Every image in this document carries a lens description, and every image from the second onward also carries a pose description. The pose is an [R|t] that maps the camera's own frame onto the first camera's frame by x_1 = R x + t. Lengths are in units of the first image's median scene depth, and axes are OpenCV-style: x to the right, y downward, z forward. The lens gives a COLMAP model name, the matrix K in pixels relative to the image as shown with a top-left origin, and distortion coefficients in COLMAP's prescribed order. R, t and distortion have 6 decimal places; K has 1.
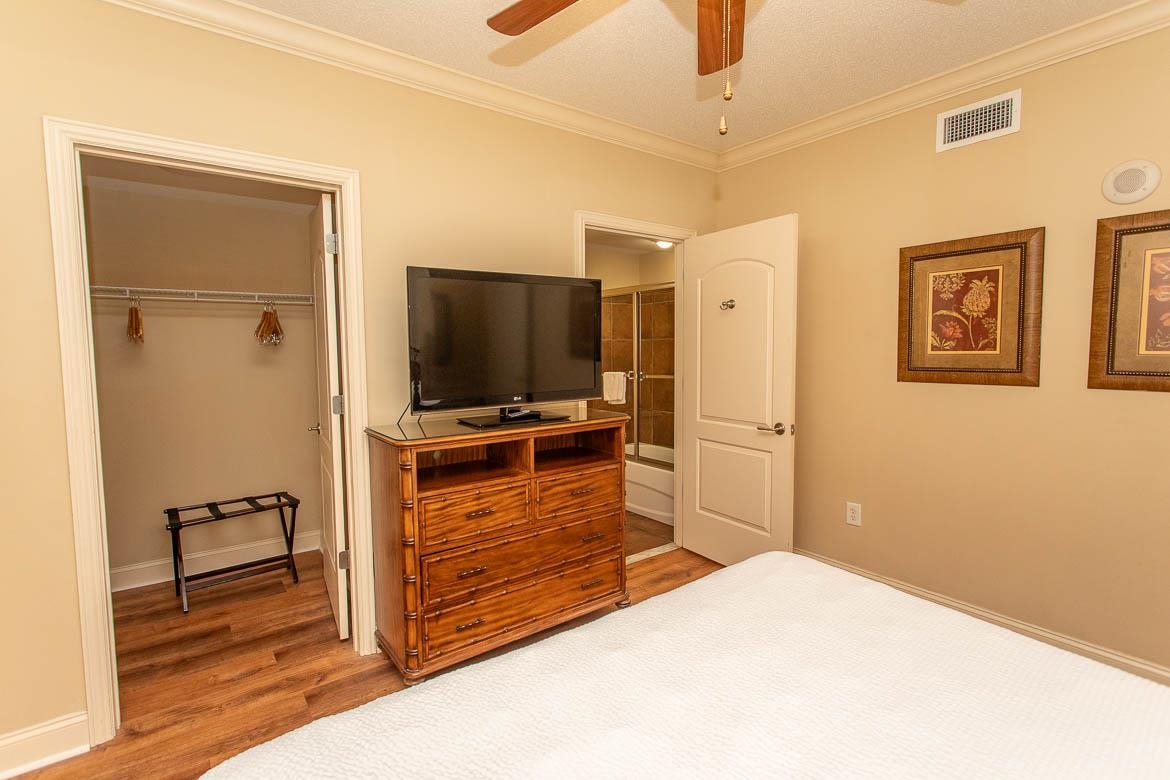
lens RADIAL K [[548.7, 0, 583.4], [0, 548.7, 384.5], [0, 0, 1]] dist [-0.001645, 0.000846]
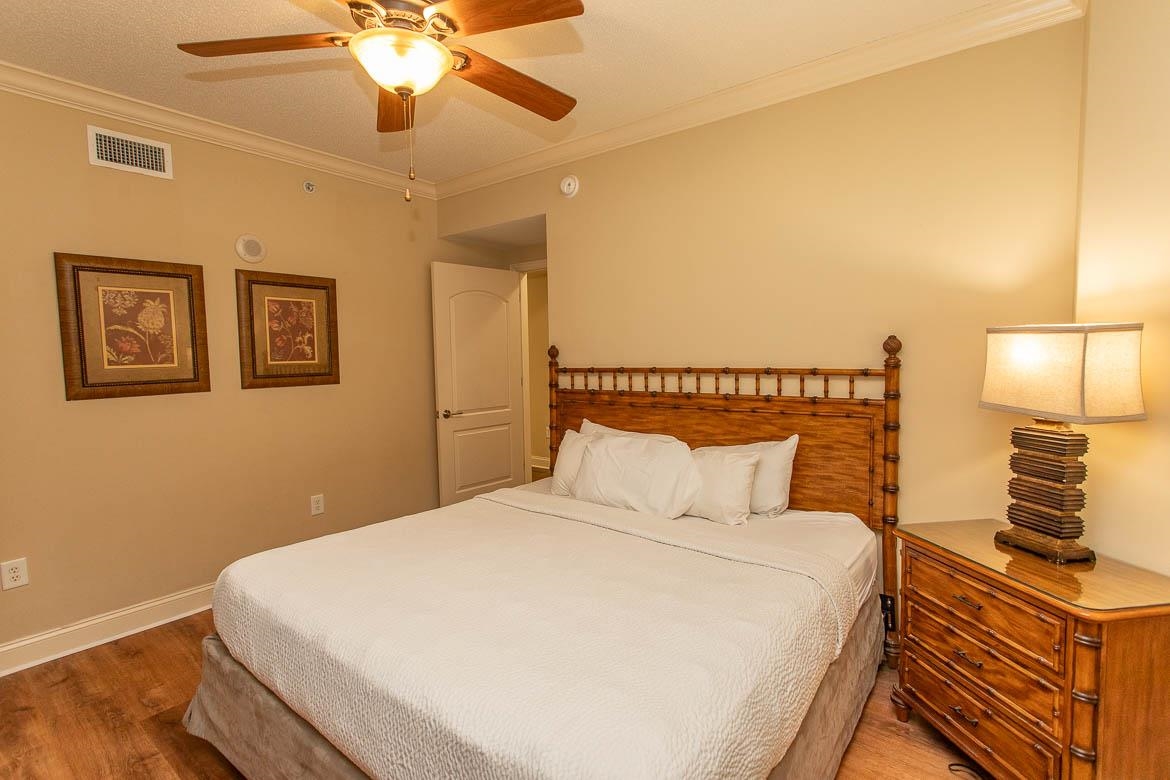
lens RADIAL K [[548.7, 0, 578.0], [0, 548.7, 382.2], [0, 0, 1]] dist [-0.001645, 0.000846]
pose [[-0.266153, -0.045175, 0.962872, -0.570245], [0.083063, 0.994111, 0.069600, -0.032069], [-0.960345, 0.098503, -0.260834, 0.475050]]
